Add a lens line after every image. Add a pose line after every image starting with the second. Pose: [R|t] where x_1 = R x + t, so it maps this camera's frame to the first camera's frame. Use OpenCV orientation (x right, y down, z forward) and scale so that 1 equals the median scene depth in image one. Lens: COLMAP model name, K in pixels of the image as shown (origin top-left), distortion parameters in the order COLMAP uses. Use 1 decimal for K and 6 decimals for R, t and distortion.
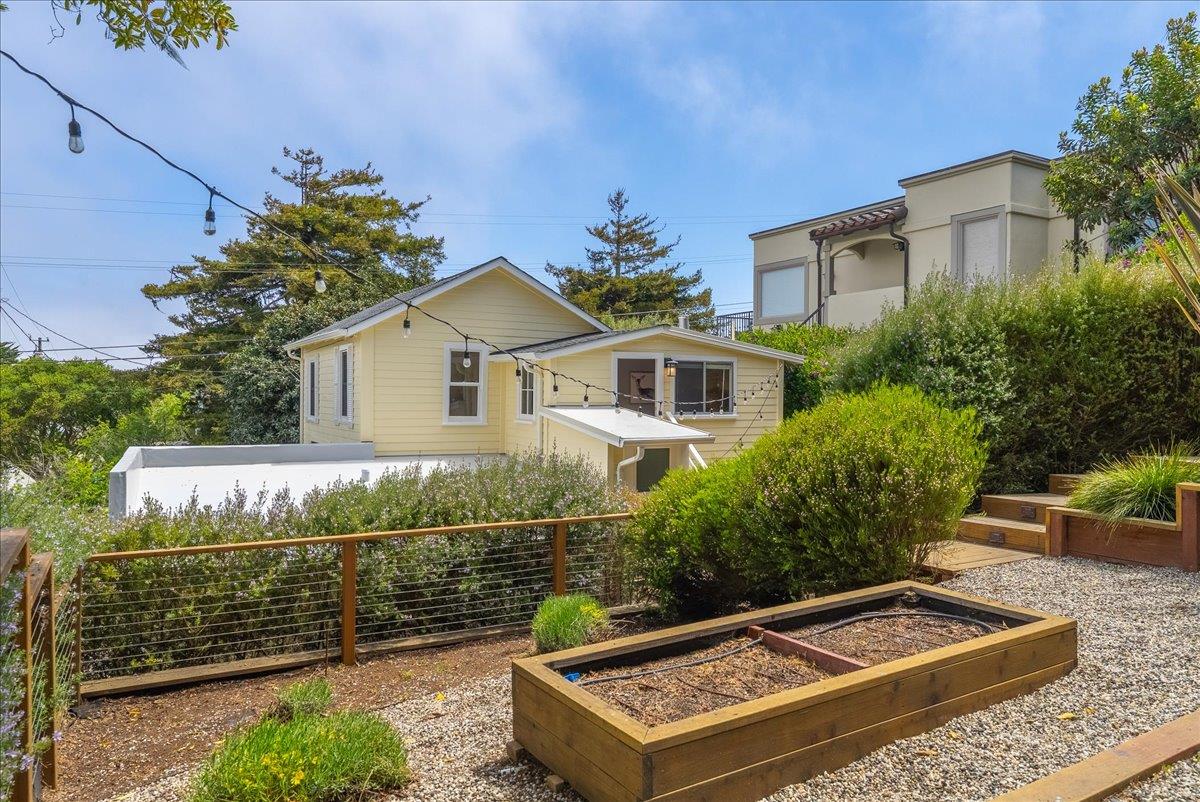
lens RADIAL K [[814.7, 0, 597.5], [0, 814.7, 399.0], [0, 0, 1]] dist [-0.002478, -0.003428]
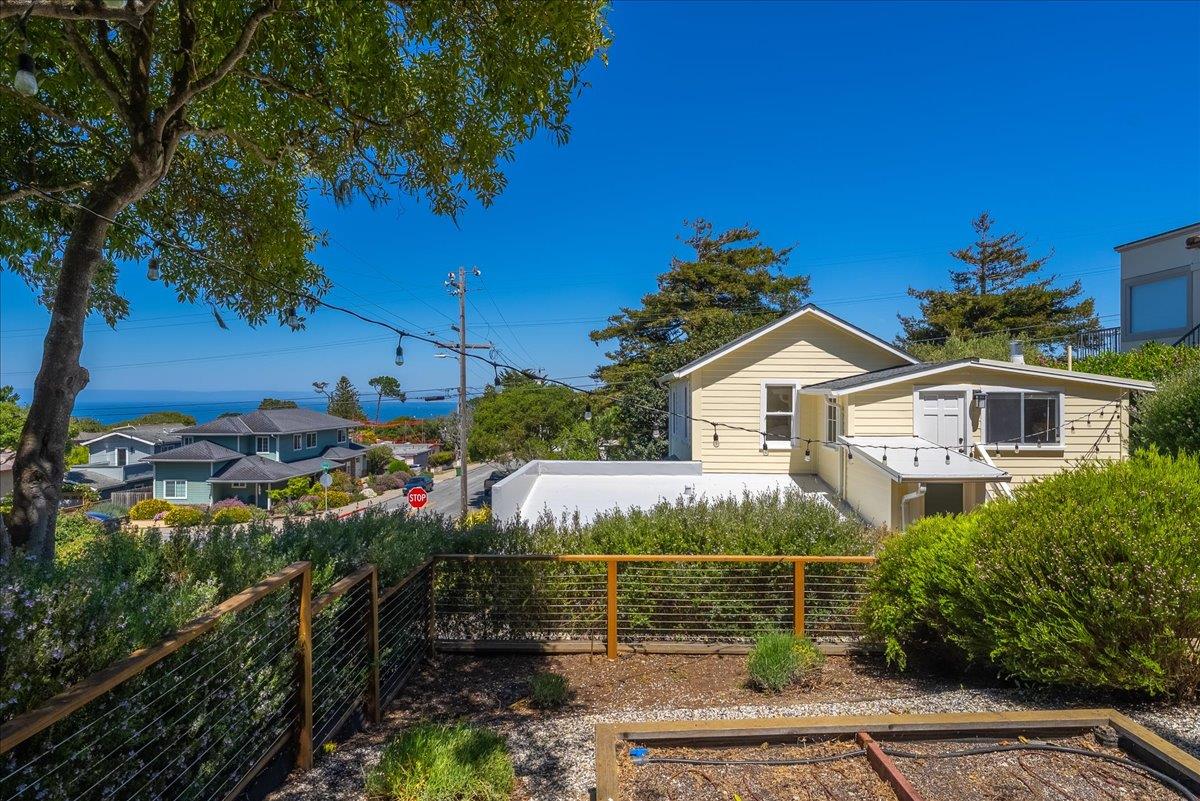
lens RADIAL K [[659.4, 0, 590.4], [0, 659.4, 391.3], [0, 0, 1]] dist [-0.004753, 0.001128]
pose [[0.854718, -0.012549, -0.518942, 0.037096], [0.002614, 0.999799, -0.019872, -0.012419], [0.519087, 0.015628, 0.854579, 0.018561]]
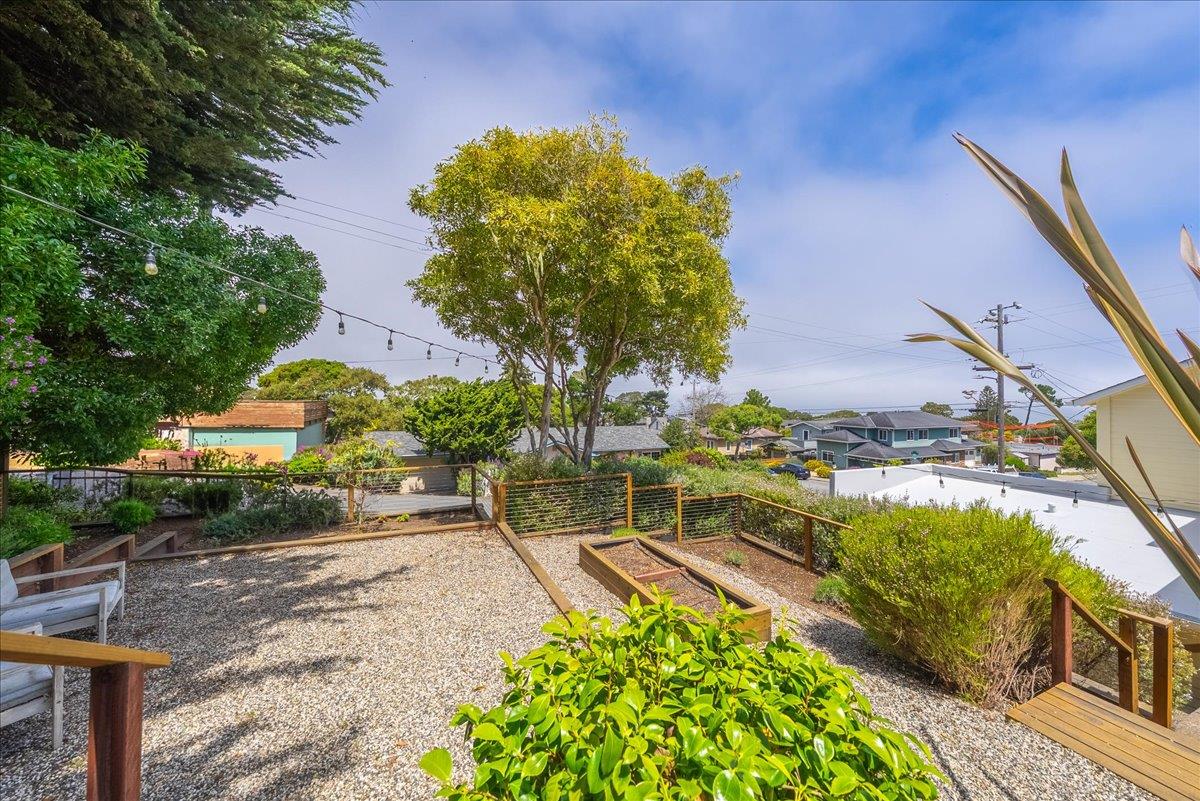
lens RADIAL K [[414.4, 0, 597.0], [0, 414.4, 395.6], [0, 0, 1]] dist [-0.002488, -0.000168]
pose [[-0.128572, -0.014762, -0.991590, 0.171983], [-0.014694, 0.999808, -0.012979, -0.025771], [0.991591, 0.012902, -0.128764, 0.102977]]
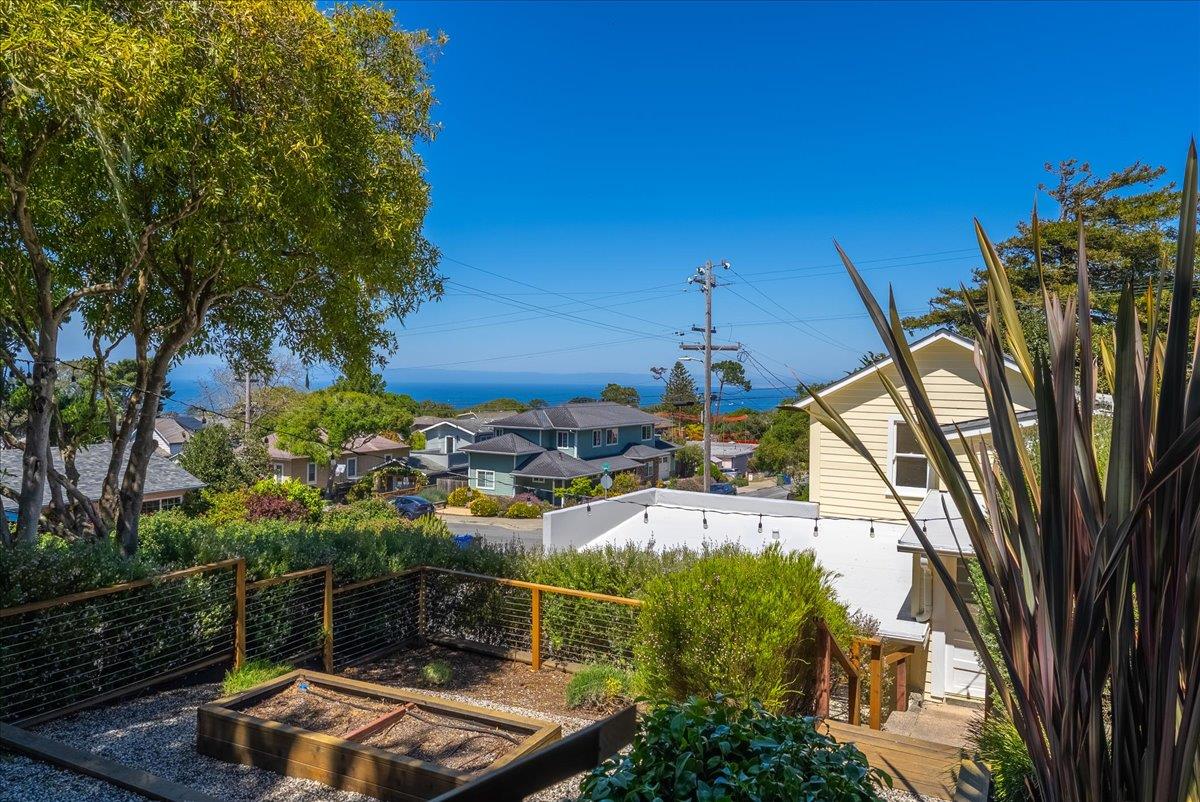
lens RADIAL K [[814.7, 0, 598.5], [0, 814.7, 393.3], [0, 0, 1]] dist [-0.002478, -0.003428]
pose [[0.510336, 0.014277, -0.859857, 0.195347], [-0.015781, 0.999849, 0.007235, -0.037345], [0.859830, 0.009878, 0.510484, 0.058887]]
